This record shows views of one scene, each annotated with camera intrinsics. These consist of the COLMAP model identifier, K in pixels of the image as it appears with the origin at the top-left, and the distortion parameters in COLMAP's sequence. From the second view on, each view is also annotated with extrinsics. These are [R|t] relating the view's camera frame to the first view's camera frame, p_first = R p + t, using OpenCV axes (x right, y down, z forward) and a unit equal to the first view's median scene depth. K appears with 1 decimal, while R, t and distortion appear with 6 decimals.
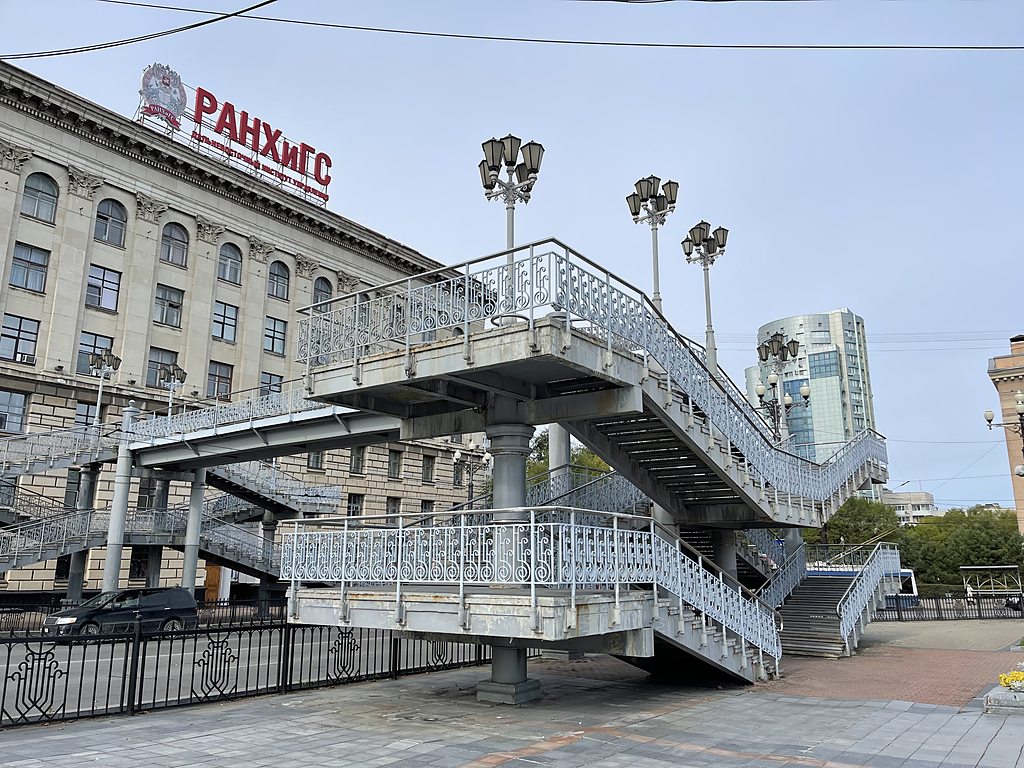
lens RADIAL K [[786.4, 0, 509.6], [0, 786.4, 384.0], [0, 0, 1]] dist [0.023904, -0.005202]
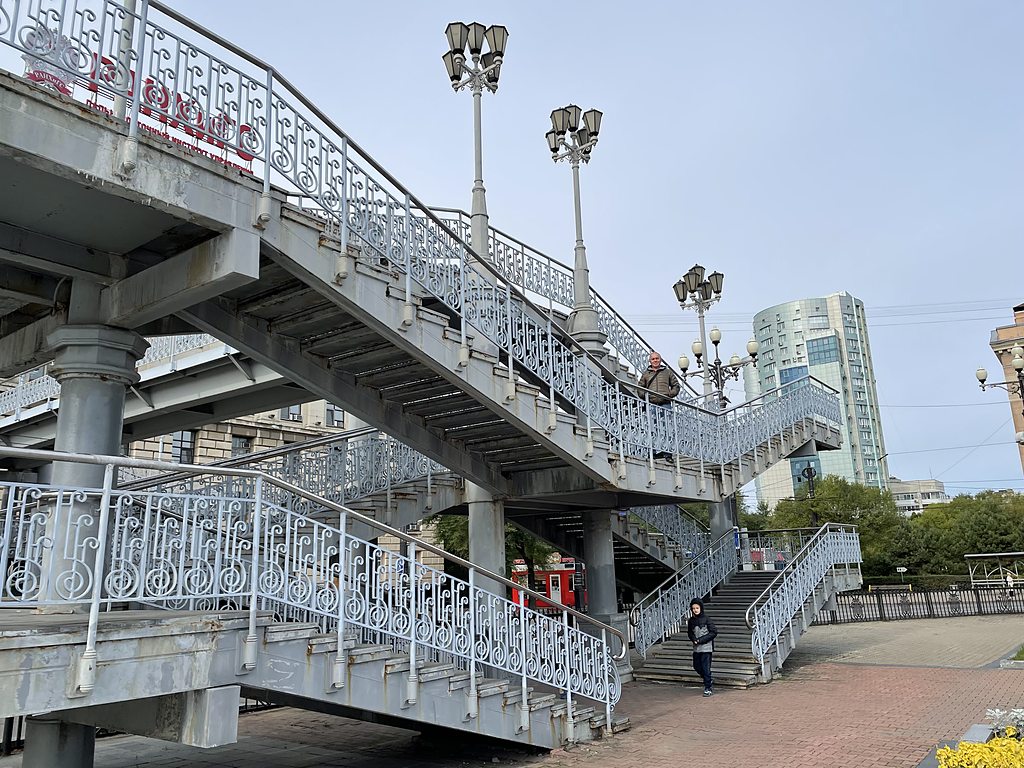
lens RADIAL K [[773.5, 0, 511.8], [0, 773.5, 385.8], [0, 0, 1]] dist [0.026320, -0.011222]
pose [[0.999214, -0.035511, -0.017606, 0.104433], [0.035399, 0.999351, -0.006620, 0.035569], [0.017830, 0.005992, 0.999823, 0.140298]]
